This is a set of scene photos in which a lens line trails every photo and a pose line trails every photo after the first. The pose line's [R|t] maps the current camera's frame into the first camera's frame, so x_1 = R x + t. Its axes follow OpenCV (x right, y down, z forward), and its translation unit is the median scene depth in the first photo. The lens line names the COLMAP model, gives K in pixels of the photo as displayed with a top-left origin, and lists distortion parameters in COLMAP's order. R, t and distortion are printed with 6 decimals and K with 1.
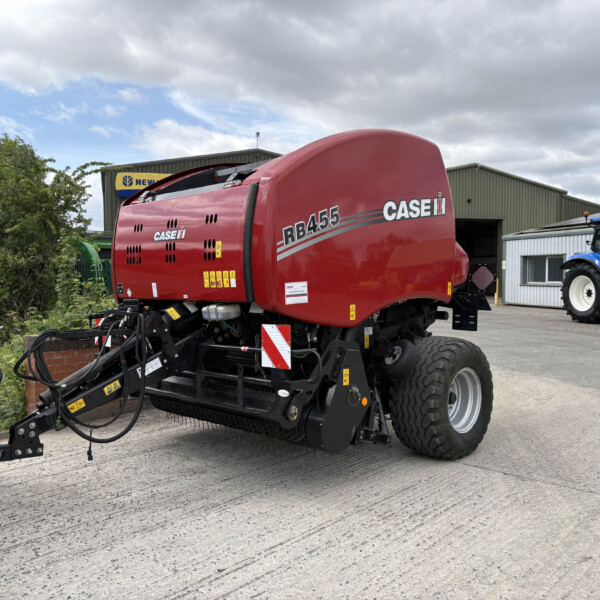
lens RADIAL K [[605.2, 0, 296.1], [0, 605.2, 304.4], [0, 0, 1]] dist [0.024775, -0.009360]
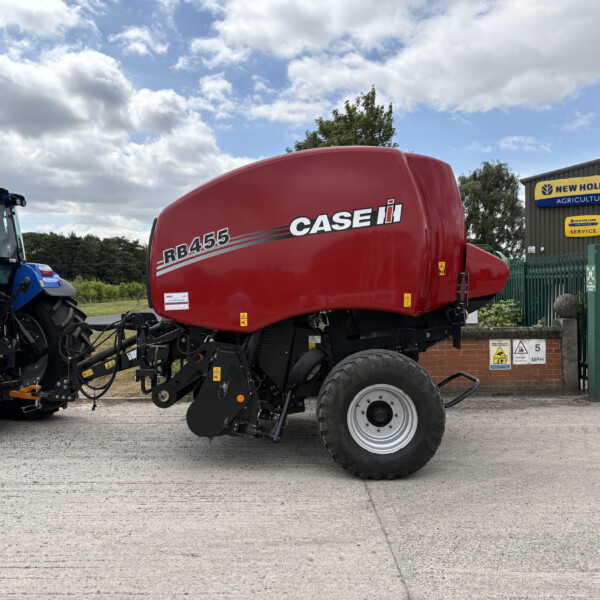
lens RADIAL K [[609.1, 0, 296.3], [0, 609.1, 299.7], [0, 0, 1]] dist [0.031429, 0.011041]
pose [[0.690073, 0.011903, -0.723642, 0.994438], [-0.031875, 0.999394, -0.013958, -0.011233], [0.723038, 0.032698, 0.690034, 0.280549]]
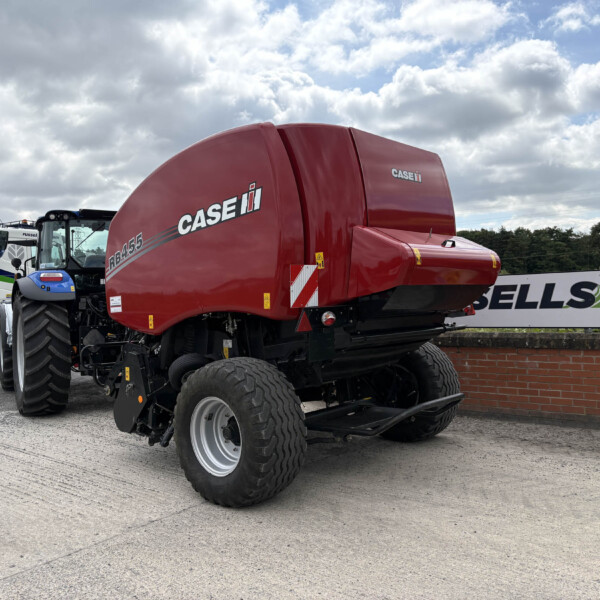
lens RADIAL K [[605.2, 0, 296.1], [0, 605.2, 304.4], [0, 0, 1]] dist [0.024775, -0.009360]
pose [[0.057809, 0.022061, -0.998084, 1.269568], [-0.014349, 0.999671, 0.021265, -0.048488], [0.998225, 0.013092, 0.058107, 1.212438]]
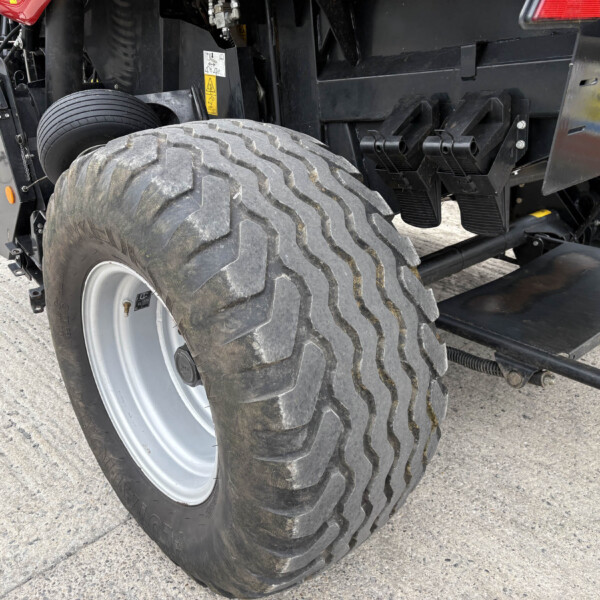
lens RADIAL K [[605.2, 0, 296.1], [0, 605.2, 304.4], [0, 0, 1]] dist [0.024775, -0.009360]
pose [[-0.026921, 0.452546, -0.891334, 0.564773], [-0.062424, 0.889156, 0.453326, 0.006710], [0.997687, 0.067844, 0.004313, 1.214230]]
